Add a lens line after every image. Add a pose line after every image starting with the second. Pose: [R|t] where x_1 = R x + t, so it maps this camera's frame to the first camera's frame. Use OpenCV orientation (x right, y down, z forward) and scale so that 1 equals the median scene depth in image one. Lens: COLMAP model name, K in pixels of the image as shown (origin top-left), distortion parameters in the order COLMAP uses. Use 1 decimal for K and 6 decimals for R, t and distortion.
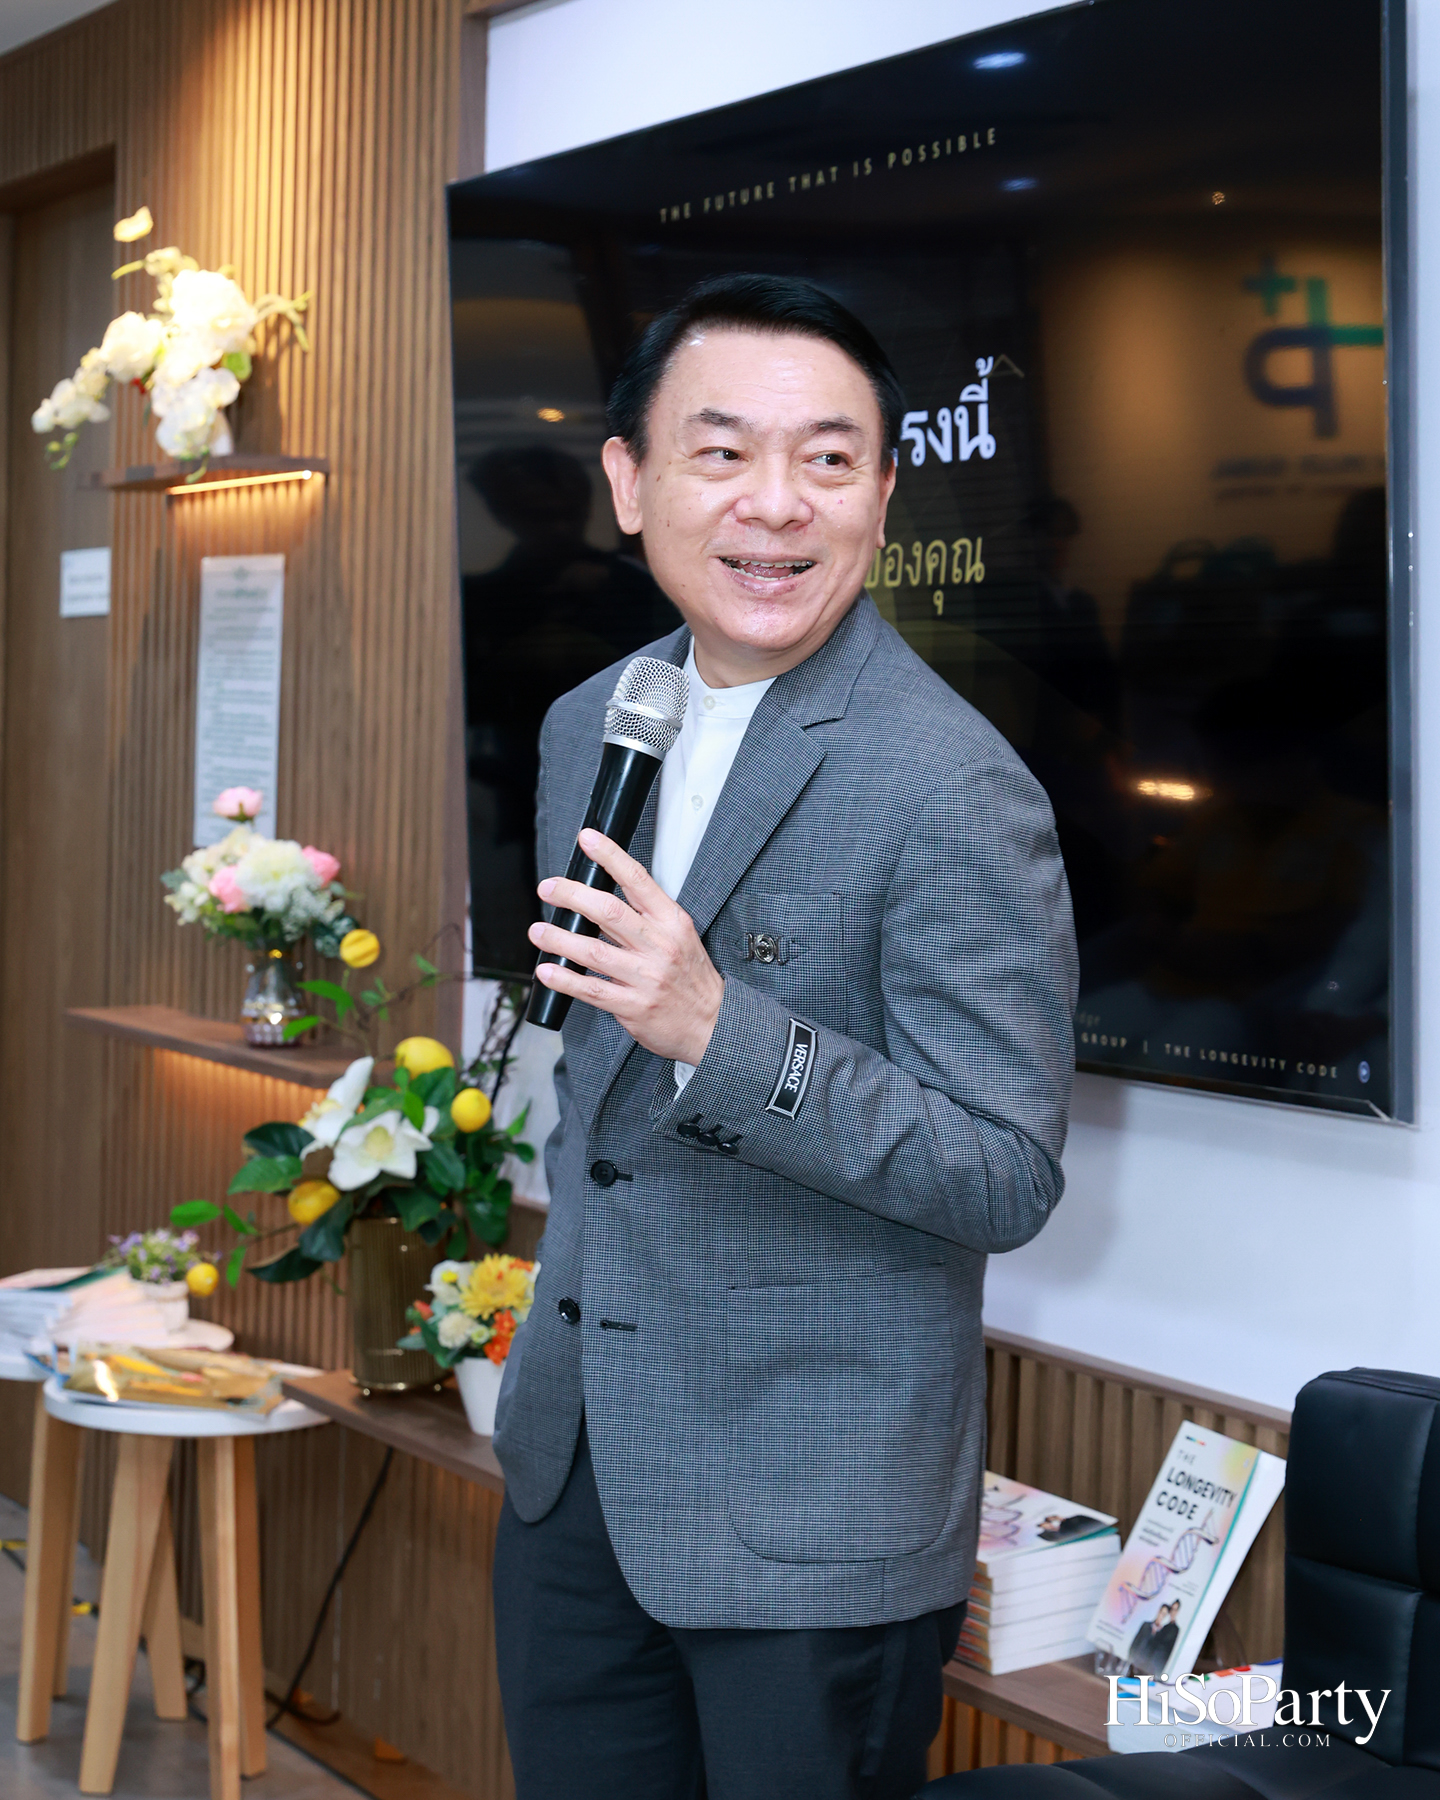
lens RADIAL K [[3160.7, 0, 720.0], [0, 3160.7, 900.0], [0, 0, 1]] dist [0.033942, 0.043736]
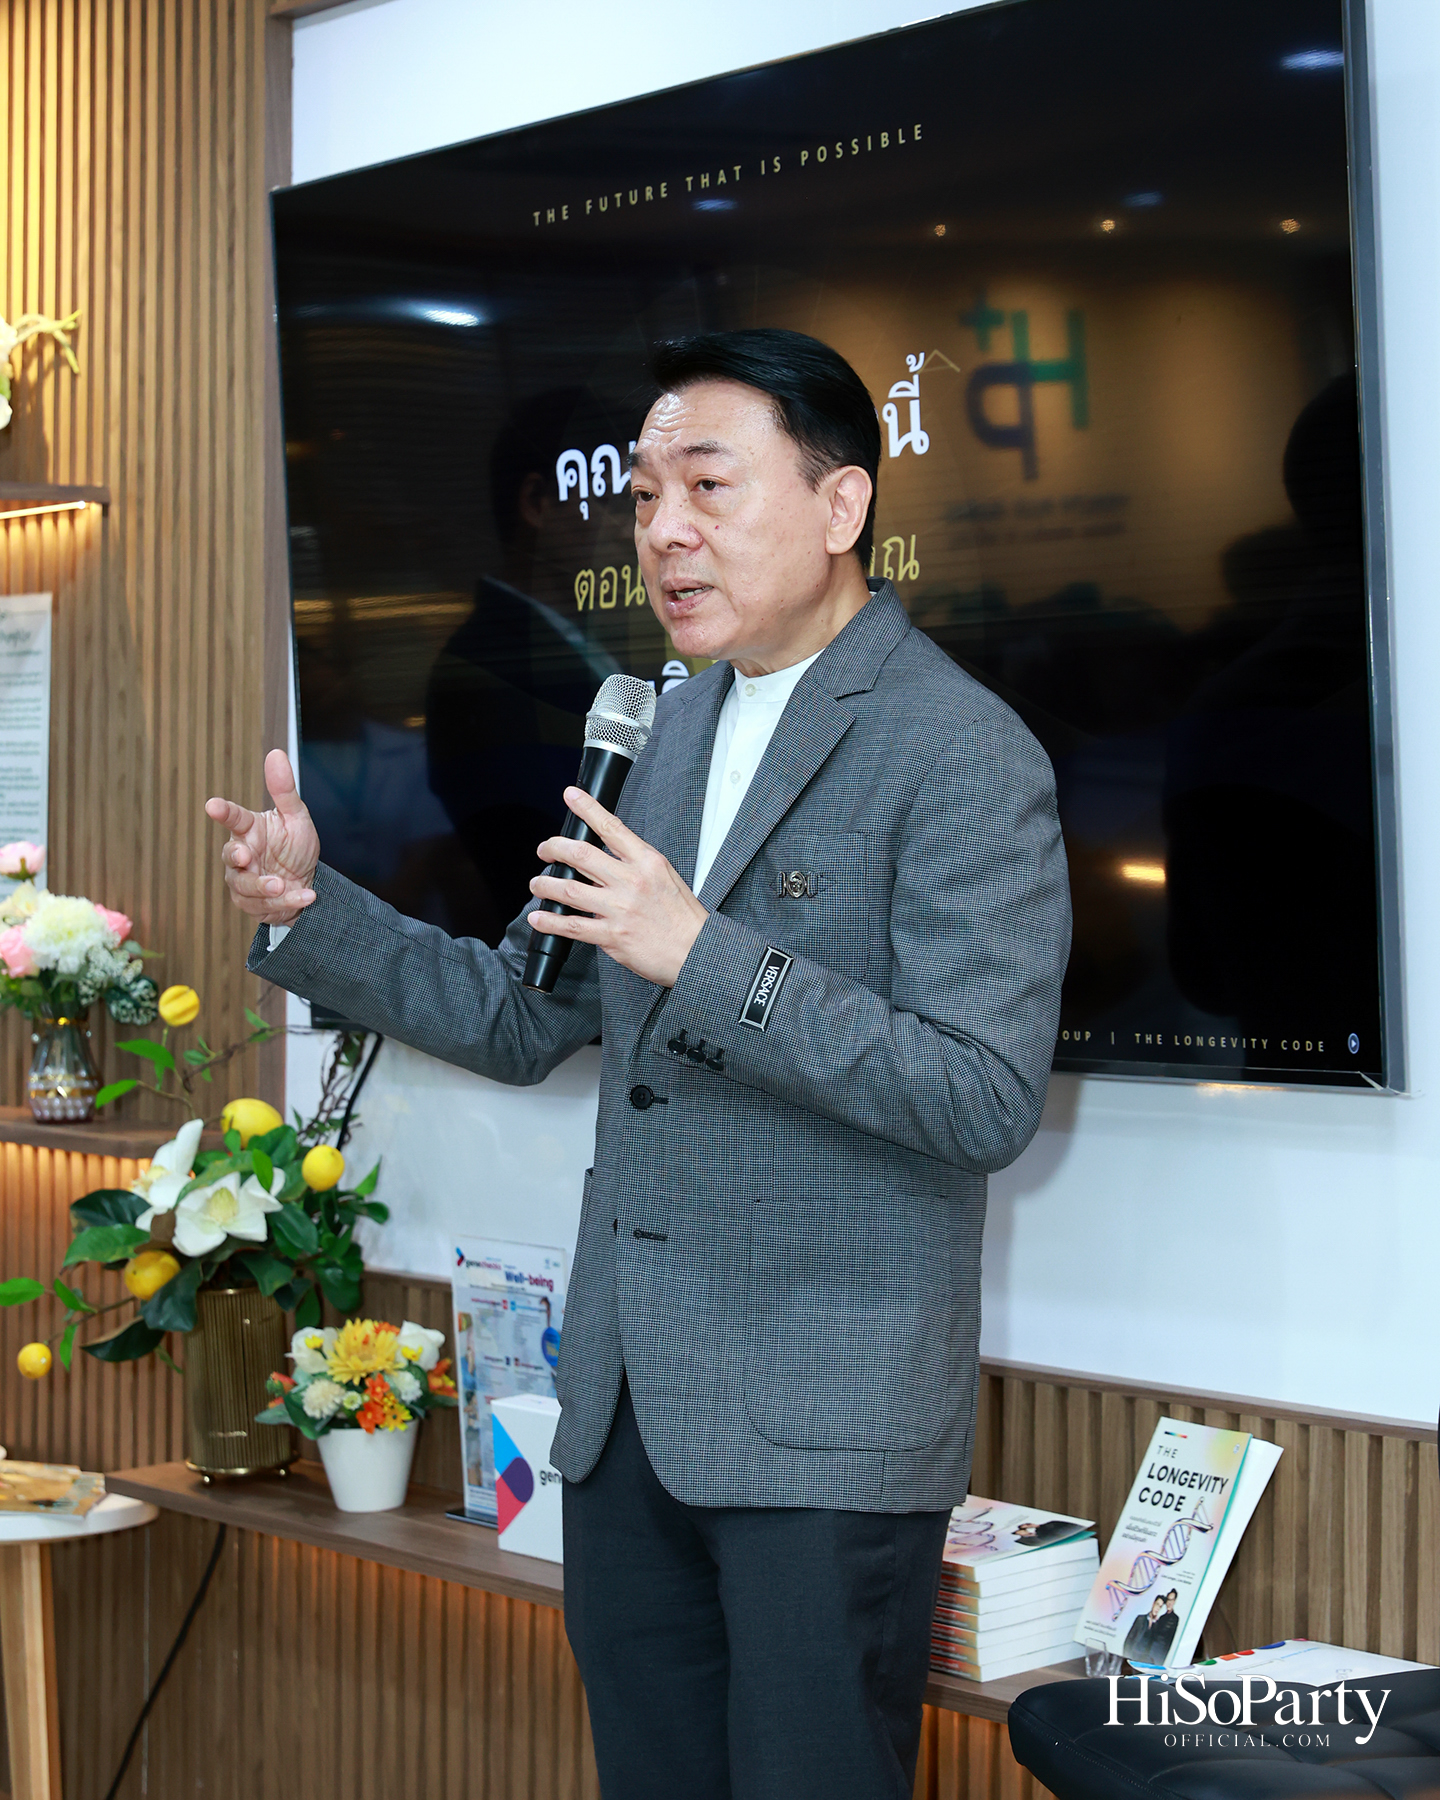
lens RADIAL K [[3600.6, 0, 719.6], [0, 3600.6, 869.6], [0, 0, 1]] dist [0.029576, -0.022872]
pose [[0.993170, -0.023293, 0.114327, -0.081285], [0.028307, 0.998698, -0.042433, 0.026625], [-0.113190, 0.045380, 0.992537, -0.077491]]
